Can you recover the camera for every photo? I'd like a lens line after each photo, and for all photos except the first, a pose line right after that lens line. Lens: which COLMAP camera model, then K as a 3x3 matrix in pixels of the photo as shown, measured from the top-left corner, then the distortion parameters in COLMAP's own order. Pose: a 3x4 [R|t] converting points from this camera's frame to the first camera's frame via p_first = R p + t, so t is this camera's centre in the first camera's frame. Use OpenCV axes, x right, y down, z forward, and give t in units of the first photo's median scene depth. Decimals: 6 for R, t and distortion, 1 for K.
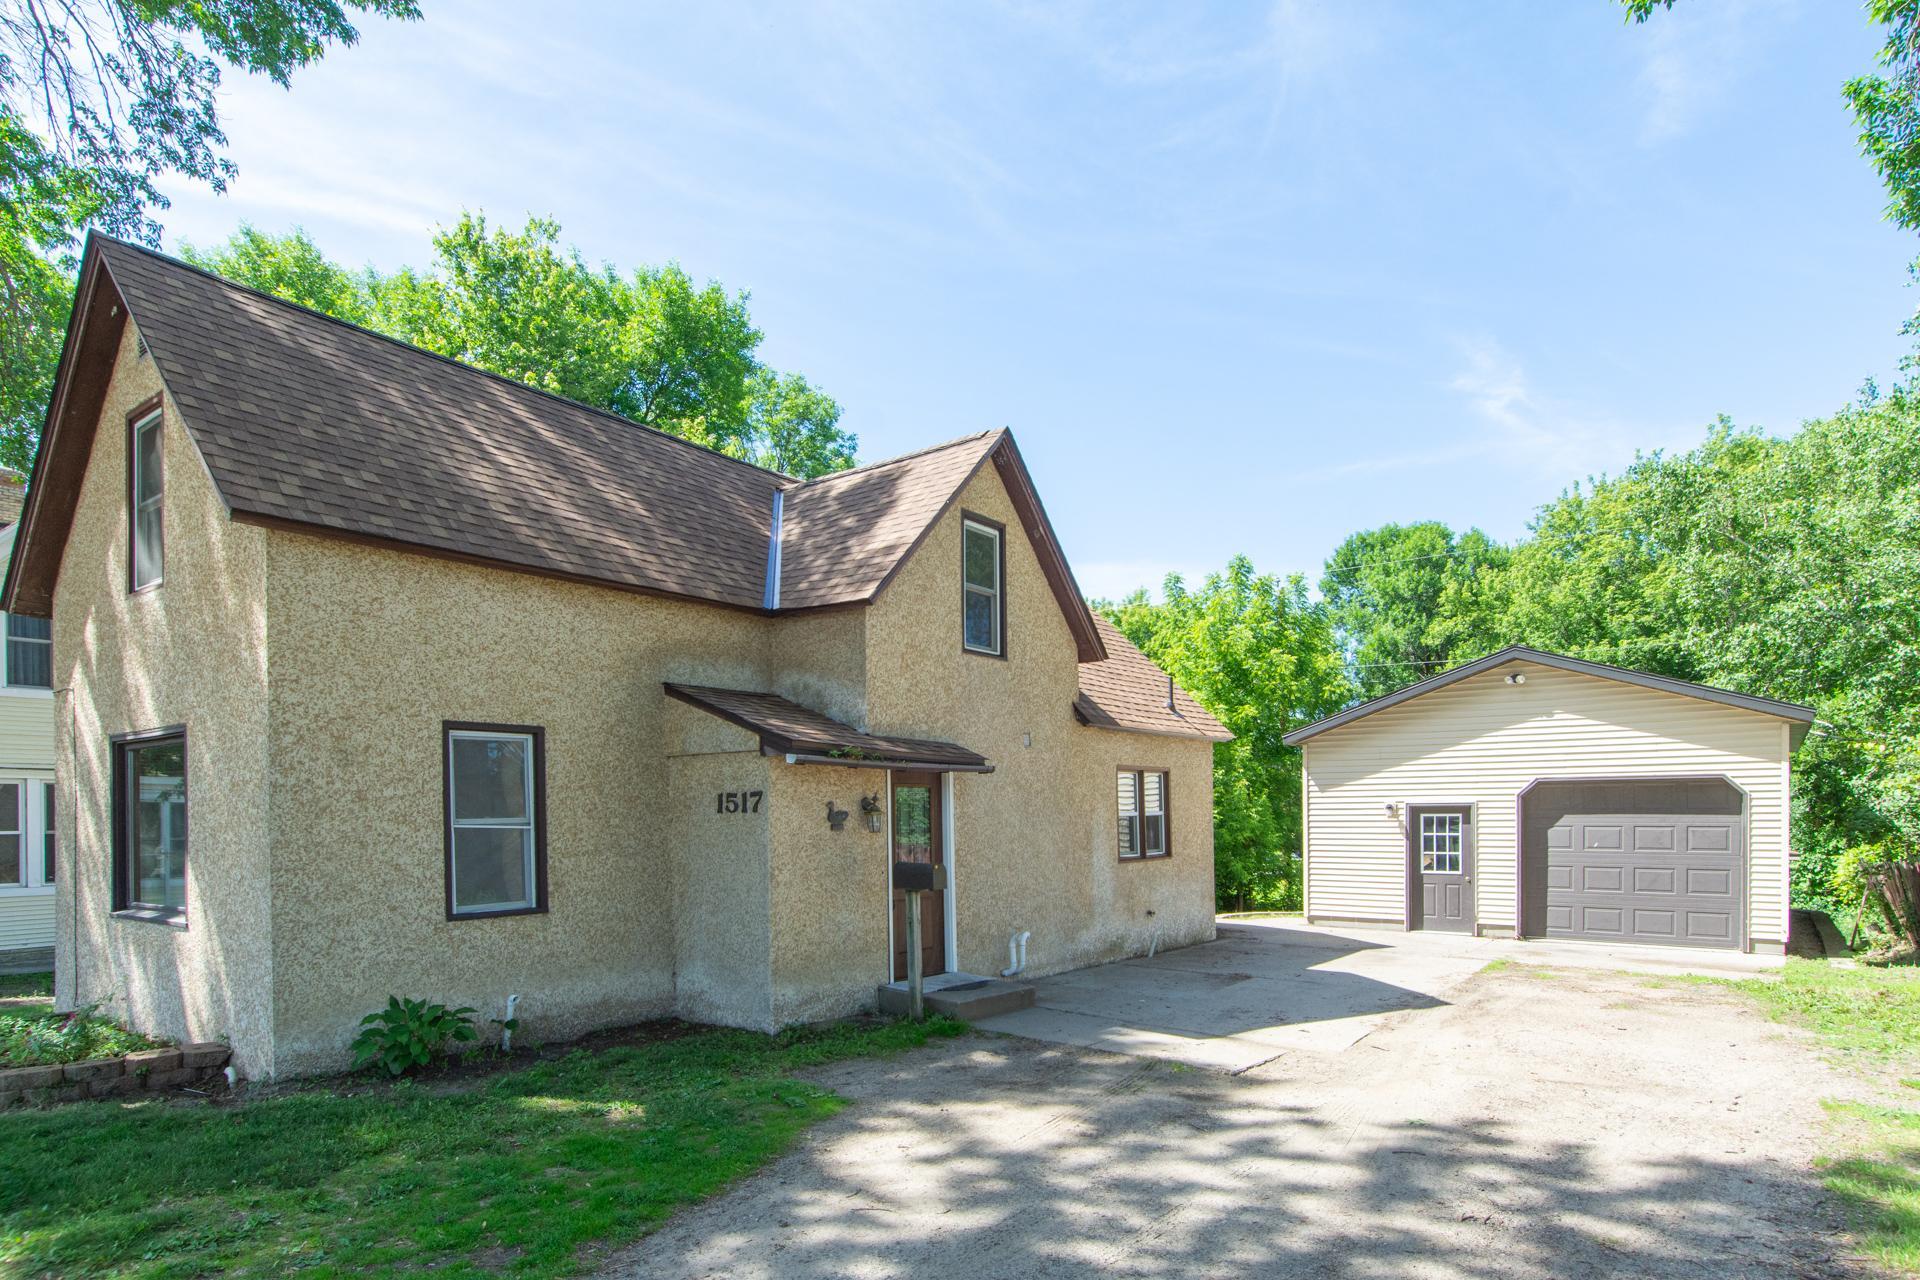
lens RADIAL K [[1067.7, 0, 899.2], [0, 1067.7, 824.5], [0, 0, 1]] dist [-0.001389, 0.001350]
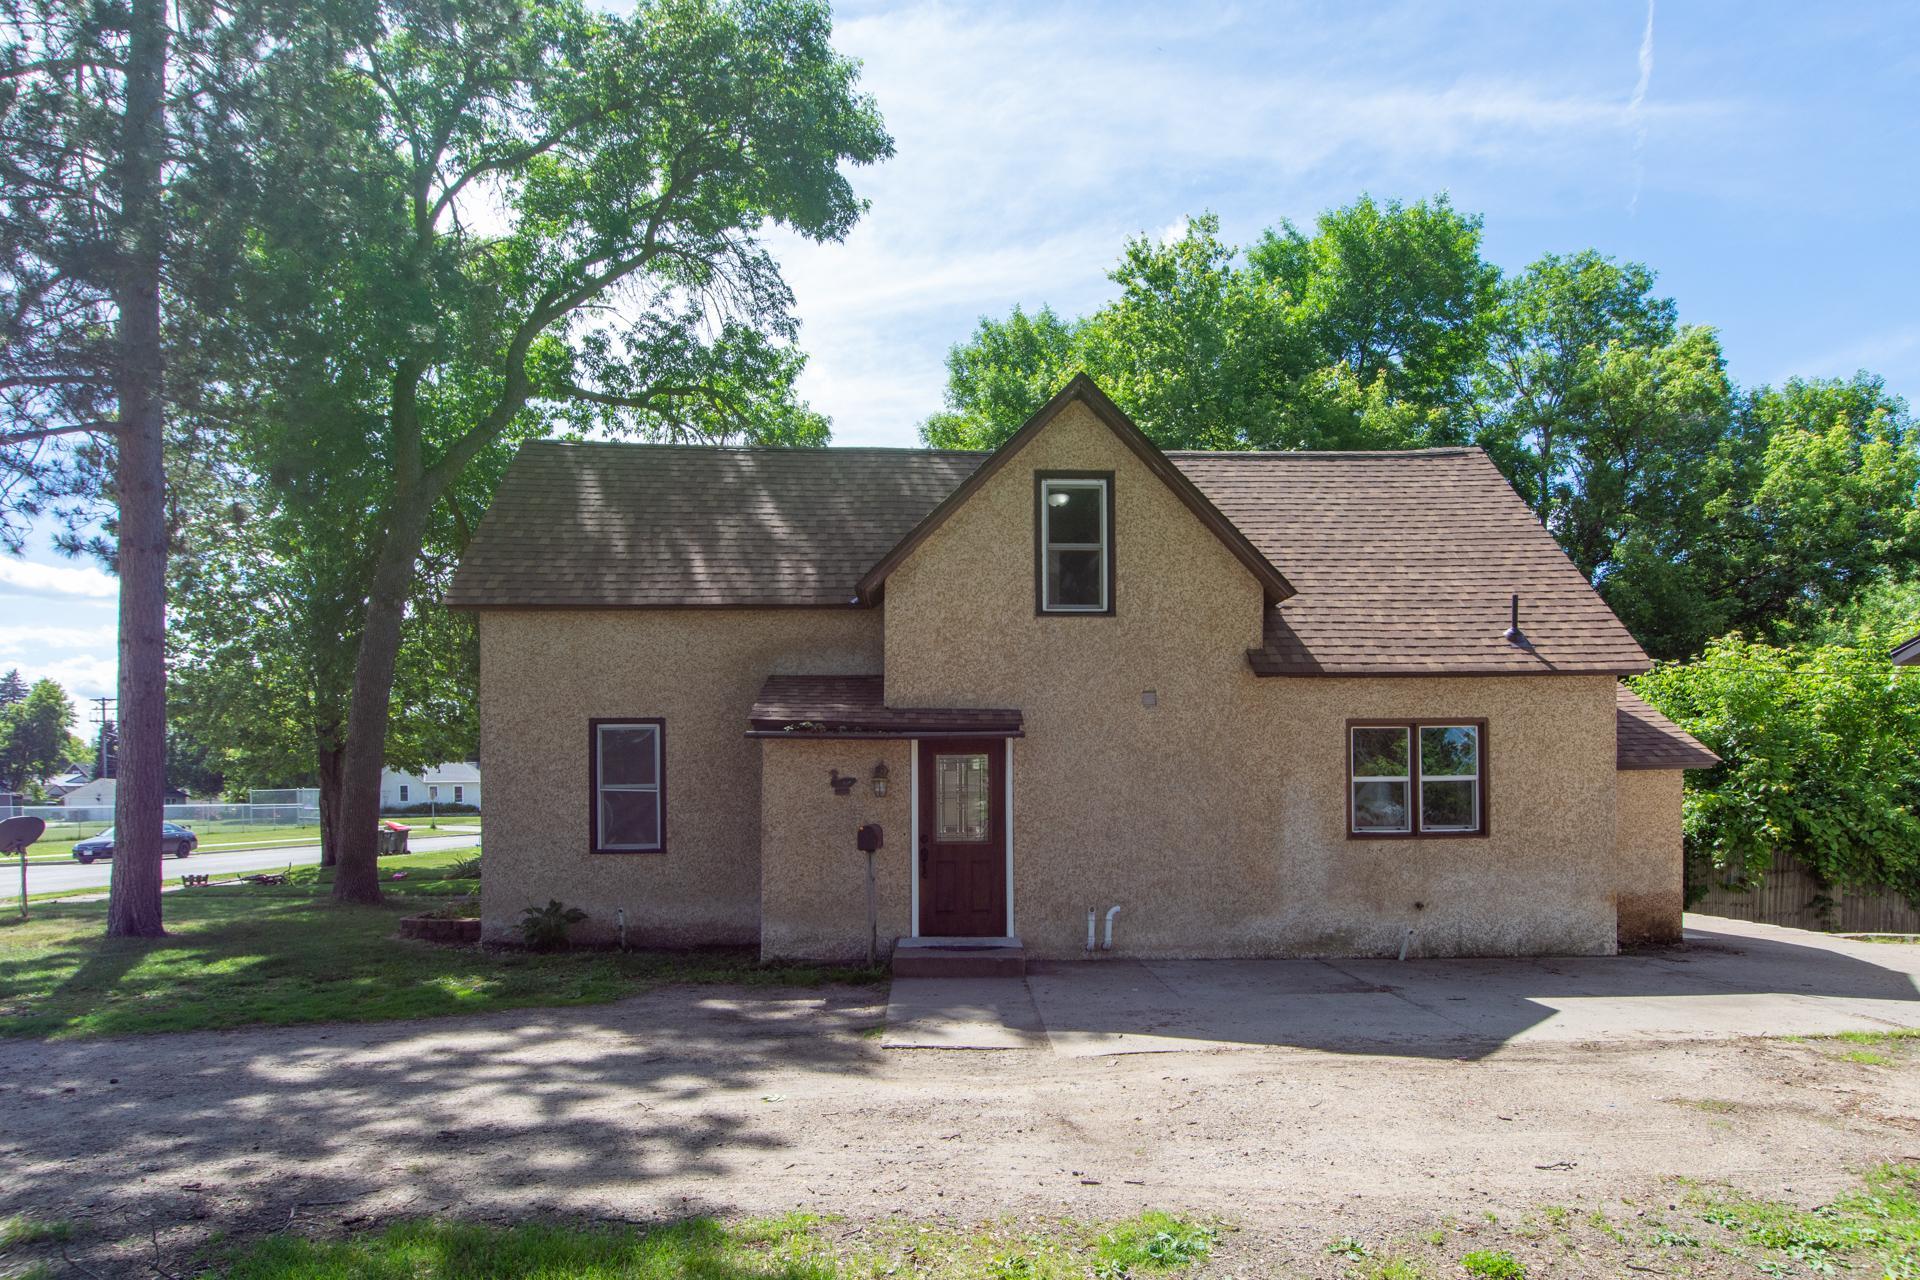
lens RADIAL K [[1087.3, 0, 962.0], [0, 1087.3, 802.7], [0, 0, 1]] dist [-0.001710, -0.001458]
pose [[0.664667, 0.009824, -0.747075, 0.752136], [-0.004689, 0.999949, 0.008978, 0.002641], [0.747125, -0.002464, 0.664679, 0.274735]]
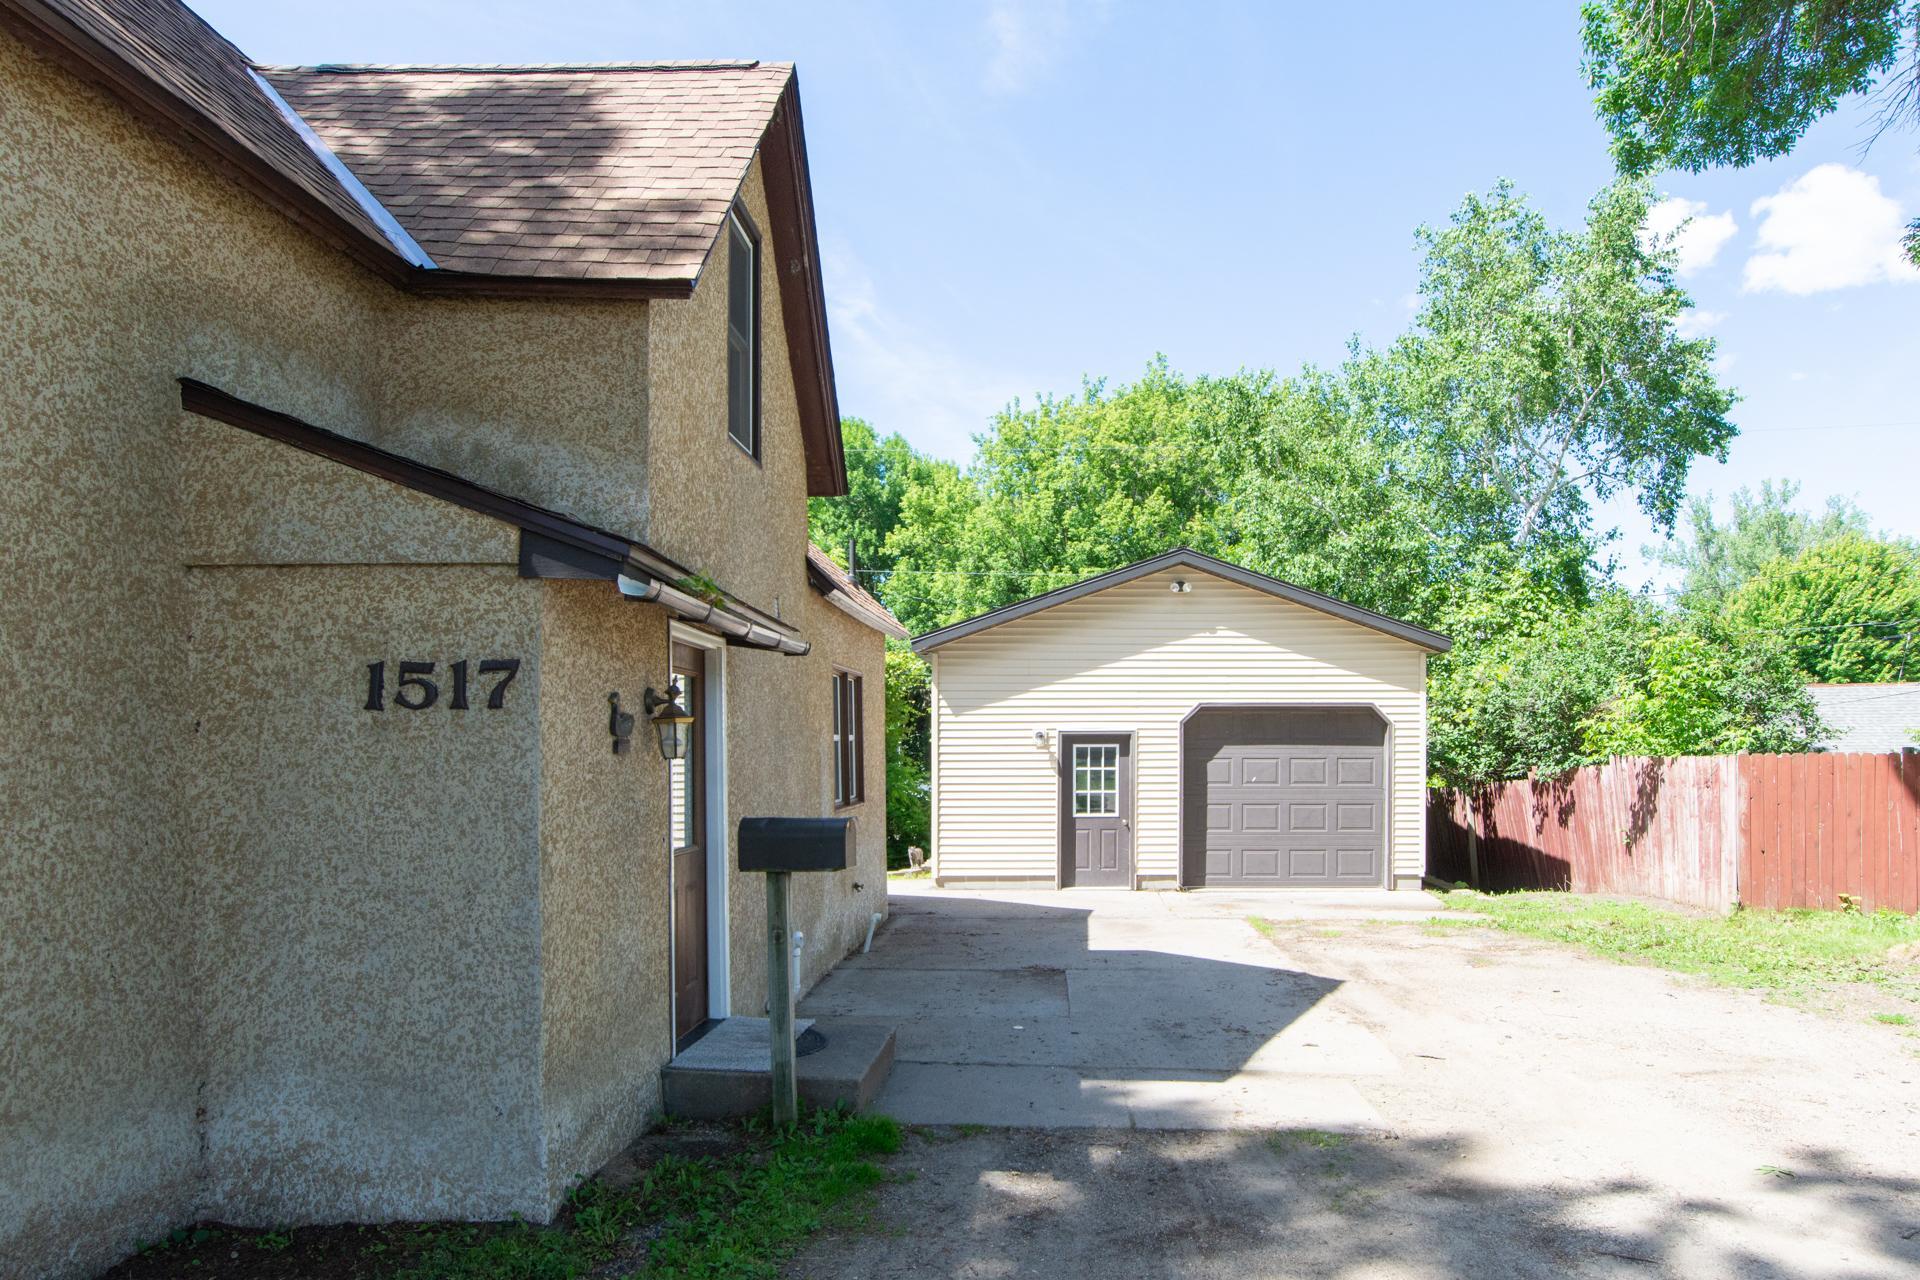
lens RADIAL K [[1270.8, 0, 959.9], [0, 1270.8, 750.7], [0, 0, 1]] dist [-0.009748, 0.001582]
pose [[0.782434, 0.006515, 0.622699, -0.275083], [0.001843, 0.999917, -0.012779, 0.011121], [-0.622731, 0.011146, 0.782357, 0.438470]]
